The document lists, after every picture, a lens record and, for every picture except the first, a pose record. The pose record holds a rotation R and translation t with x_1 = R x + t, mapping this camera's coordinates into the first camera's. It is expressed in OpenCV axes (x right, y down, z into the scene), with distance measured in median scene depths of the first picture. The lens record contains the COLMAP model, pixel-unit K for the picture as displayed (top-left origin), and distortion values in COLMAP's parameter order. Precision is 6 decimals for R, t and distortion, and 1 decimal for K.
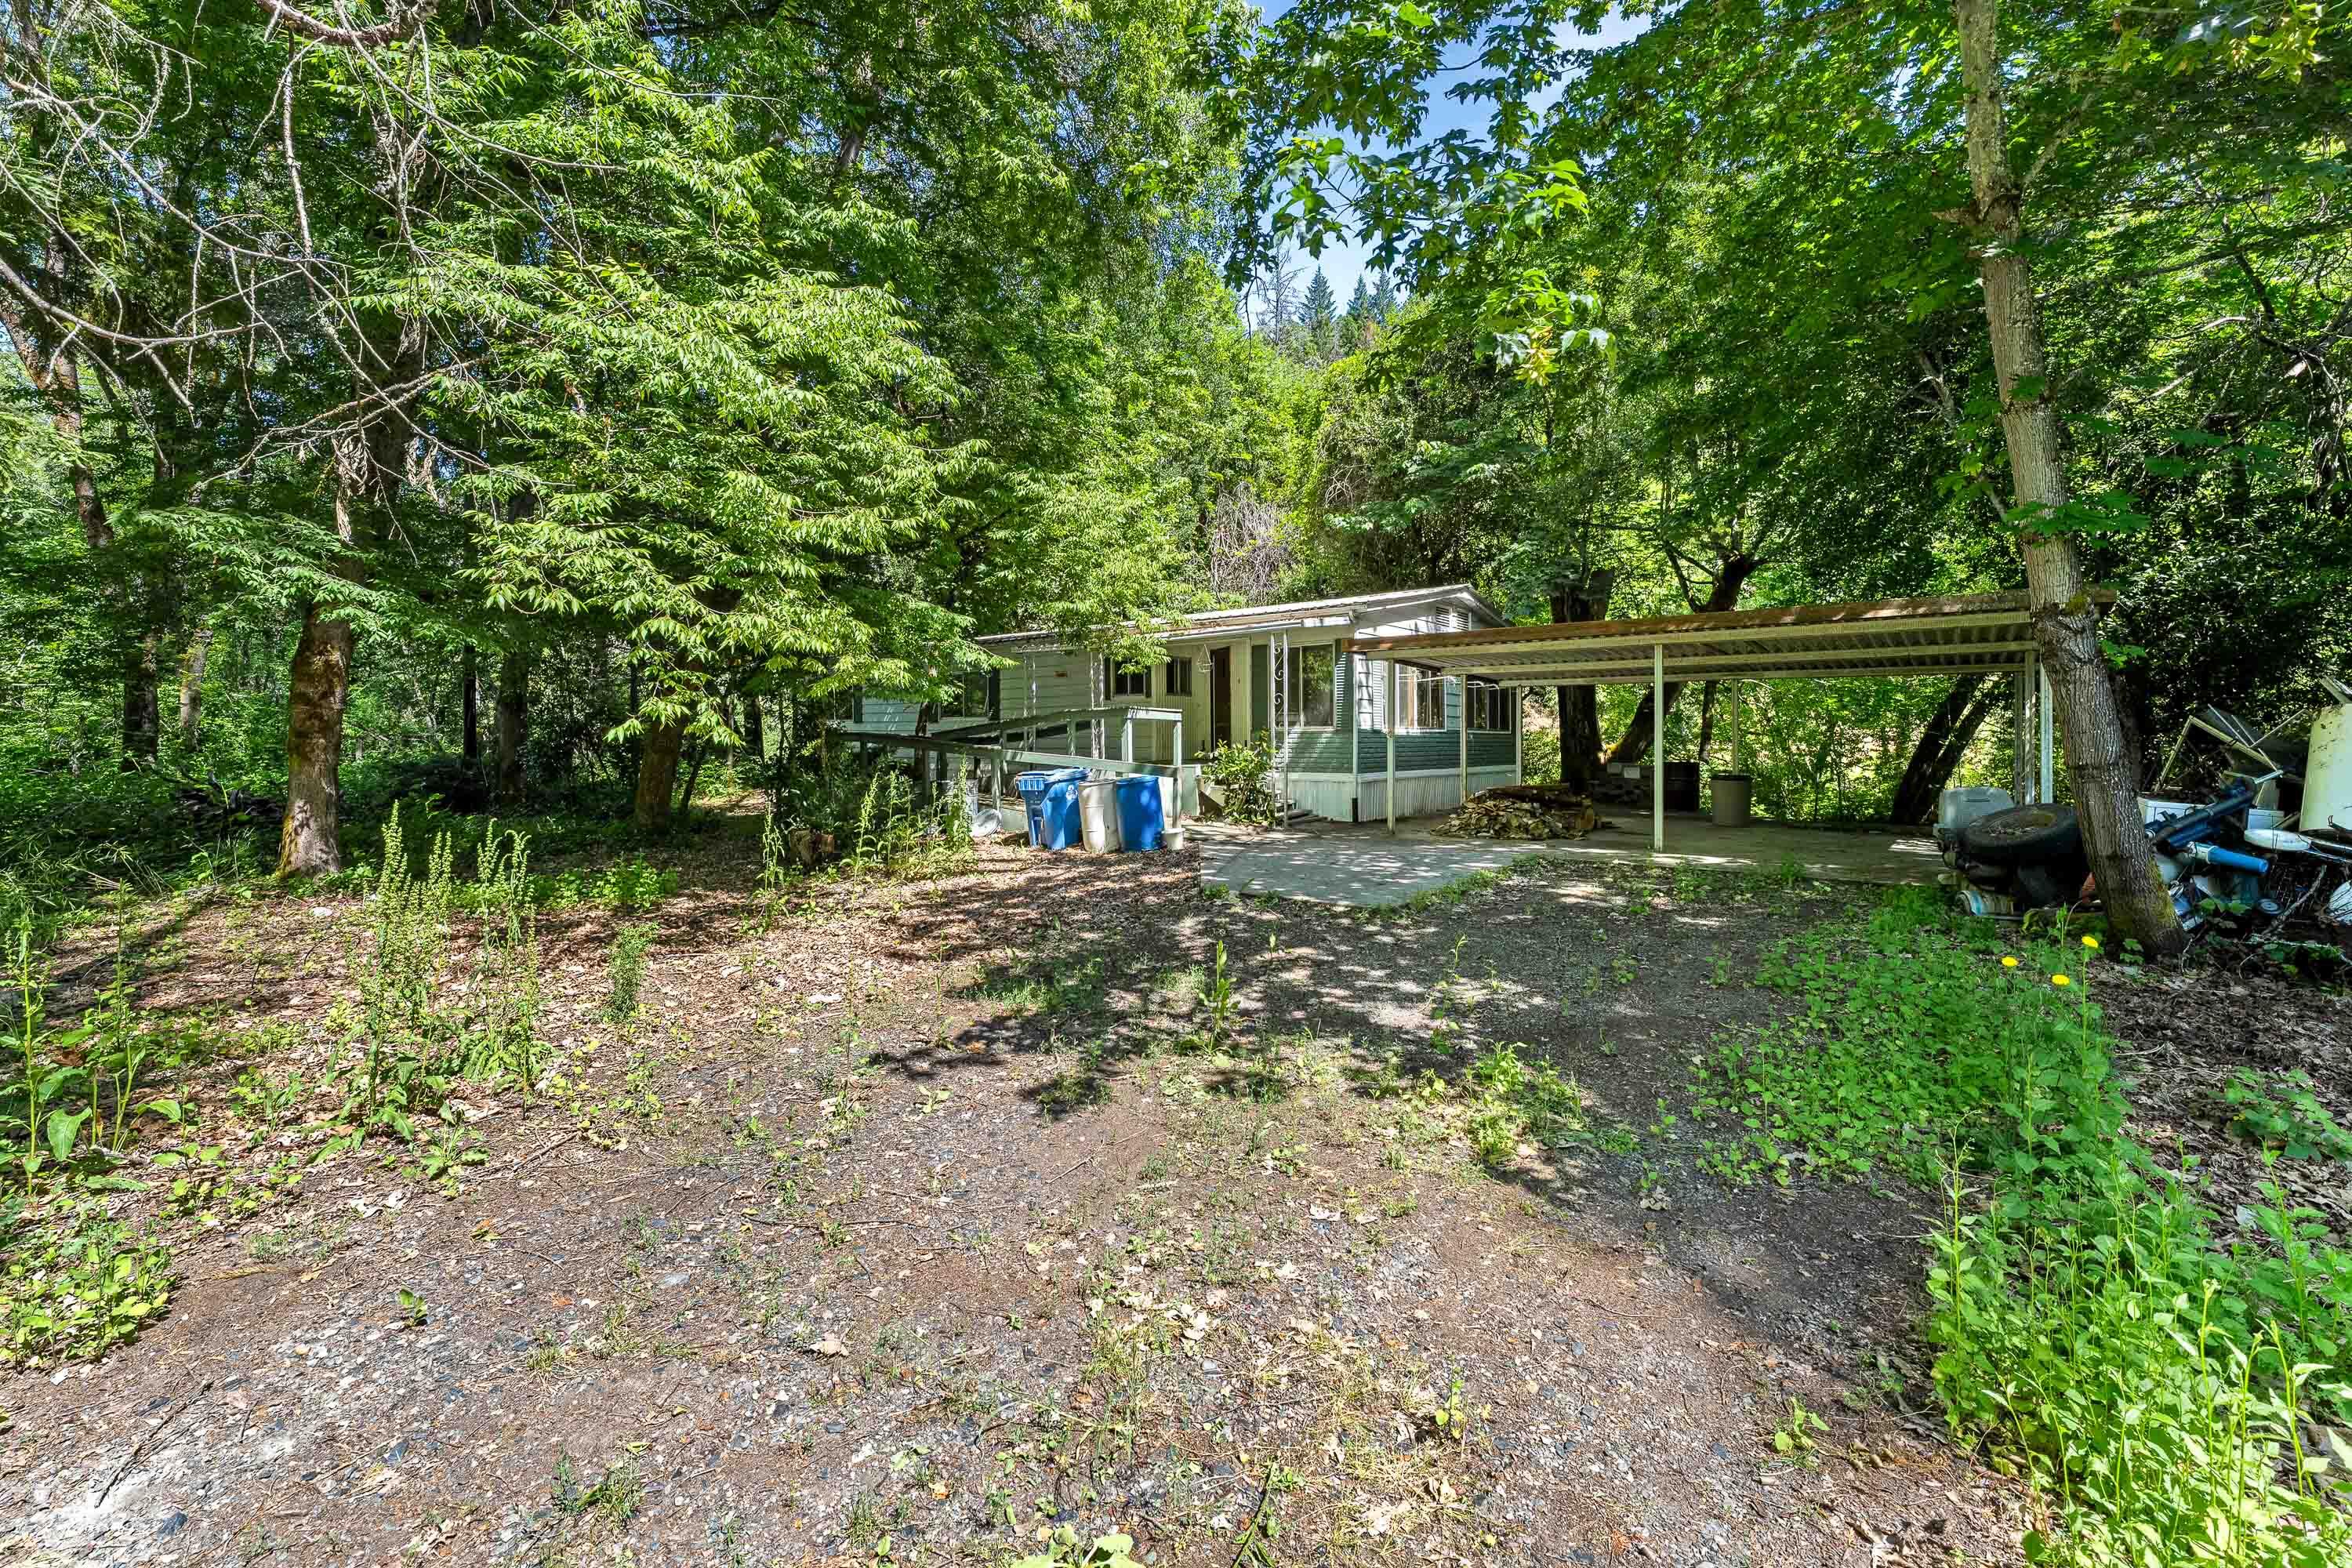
lens RADIAL K [[947.2, 0, 1172.0], [0, 947.2, 730.5], [0, 0, 1]] dist [0.000622, 0.000061]
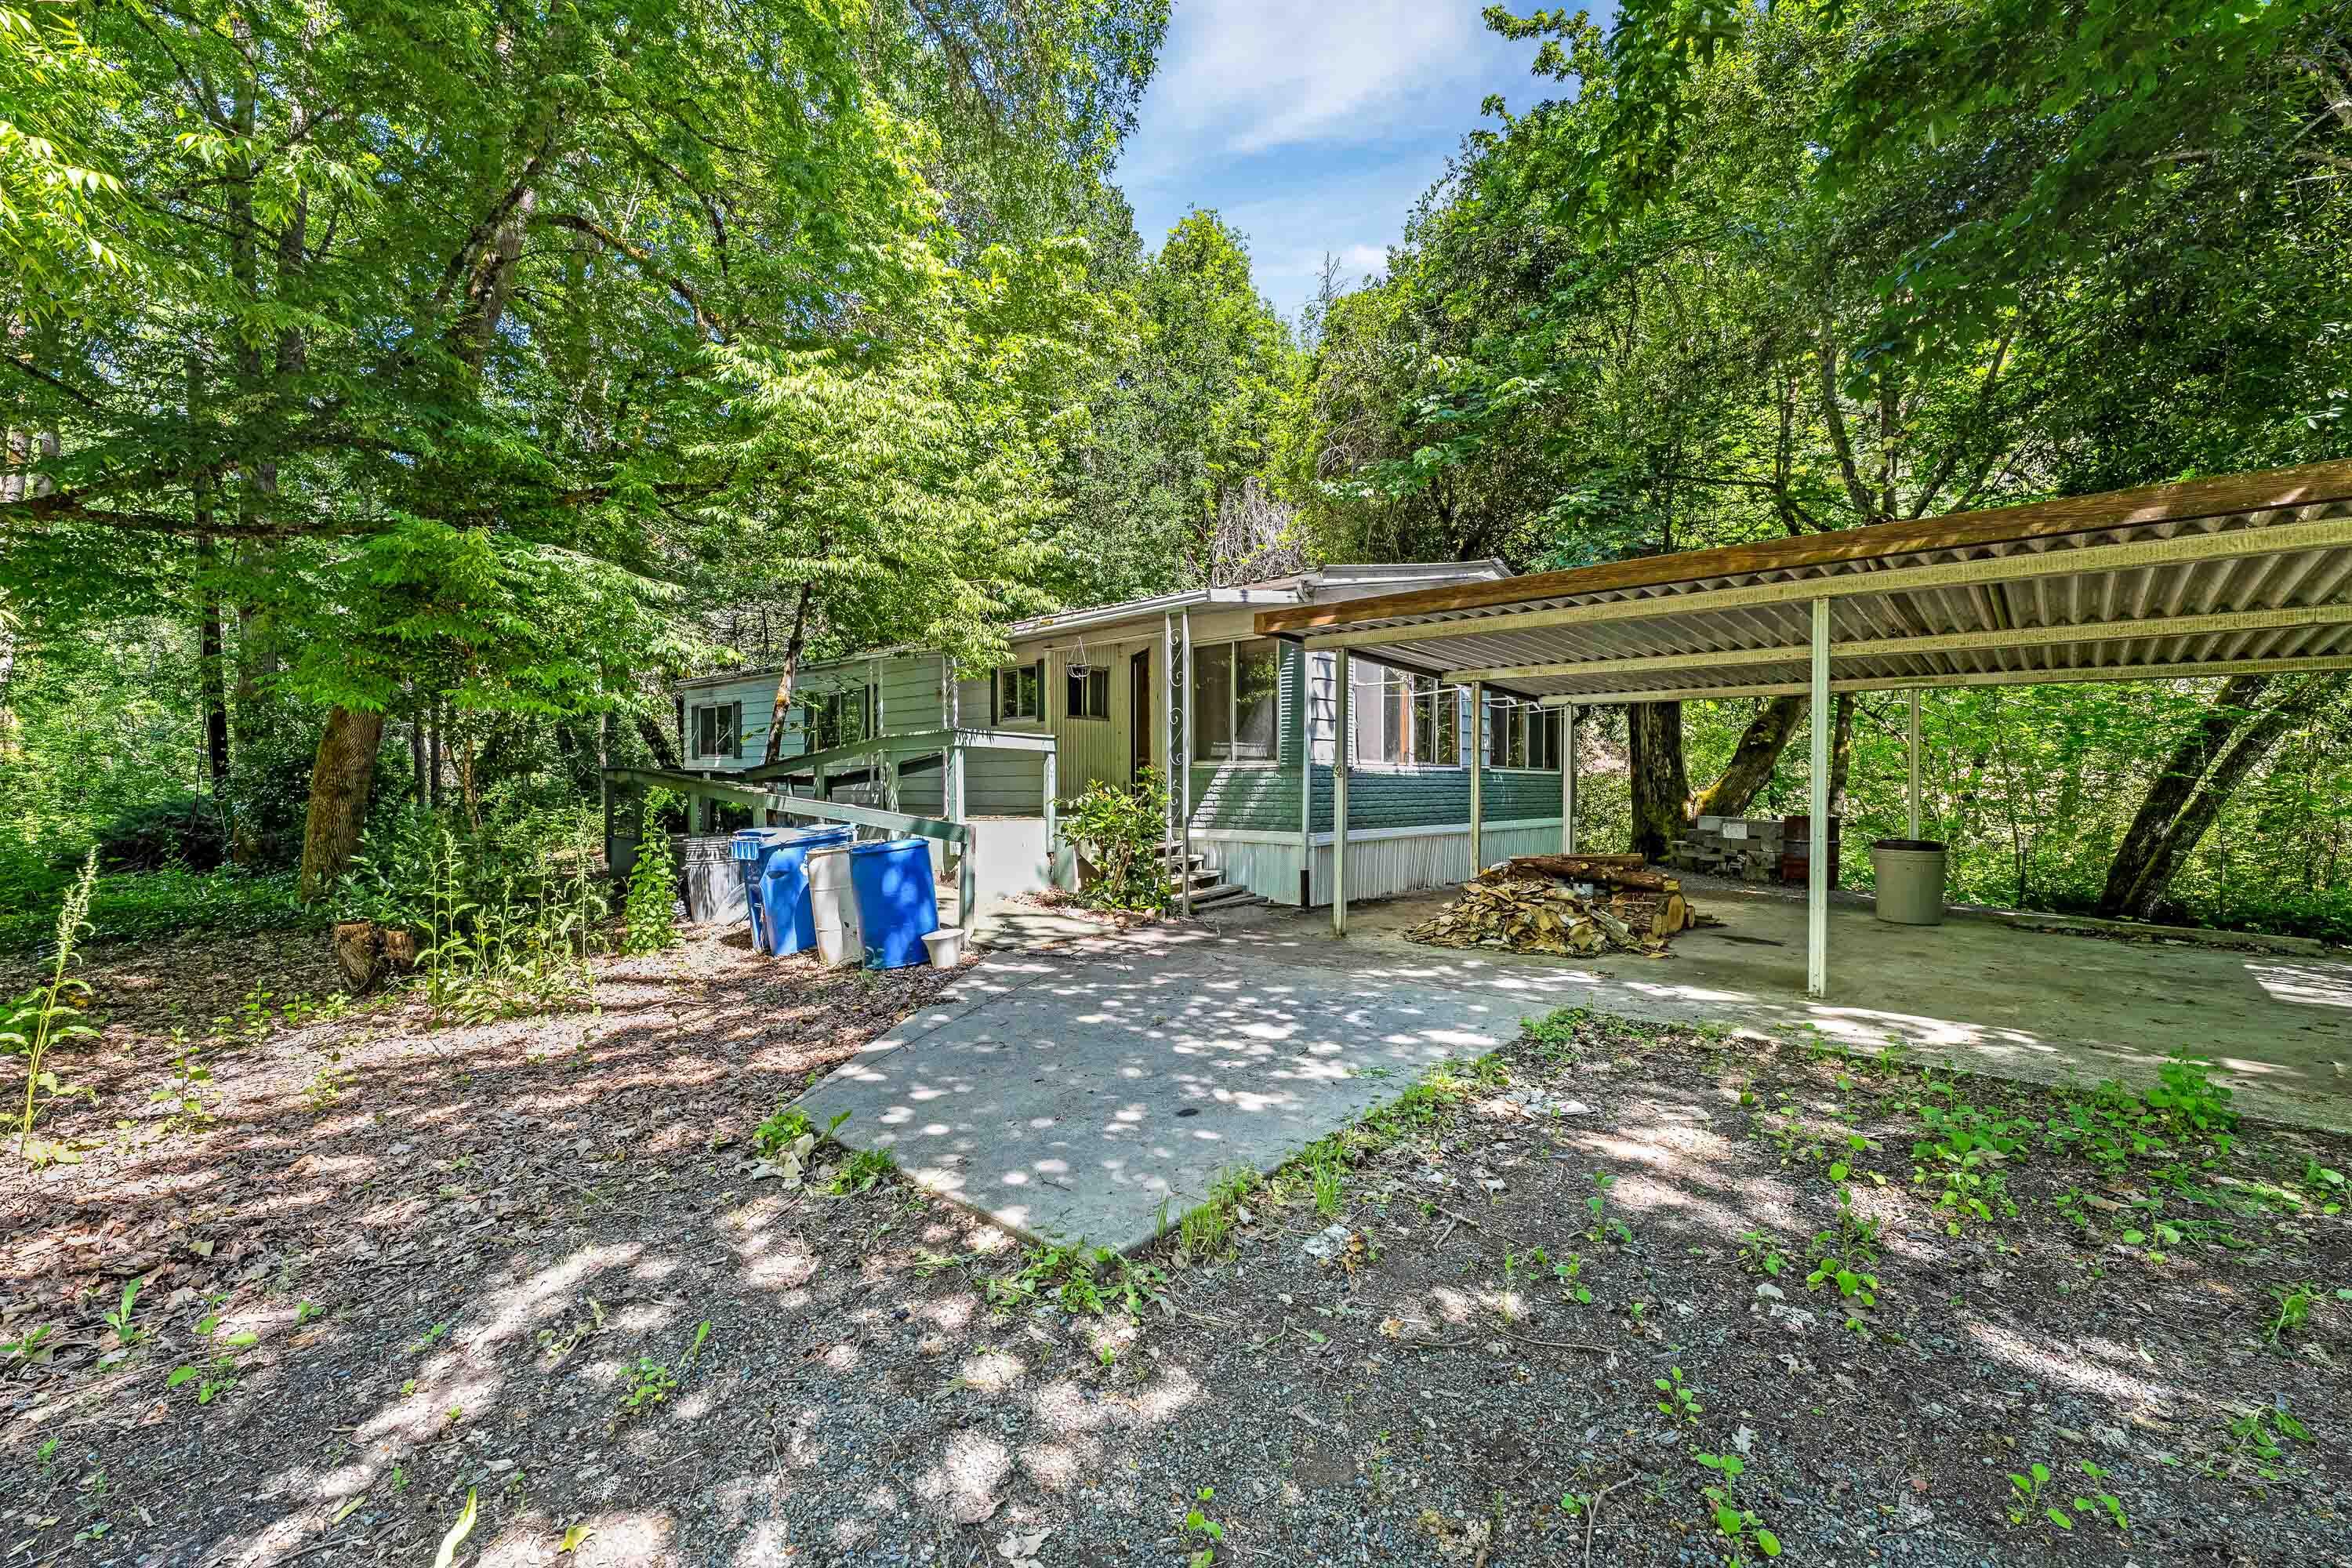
lens RADIAL K [[947.2, 0, 1175.4], [0, 947.2, 791.4], [0, 0, 1]] dist [0.000622, 0.000061]
pose [[0.998089, 0.006654, -0.061441, 0.139163], [-0.005444, 0.999788, 0.019834, 0.004082], [0.061560, -0.019462, 0.997914, 0.331040]]
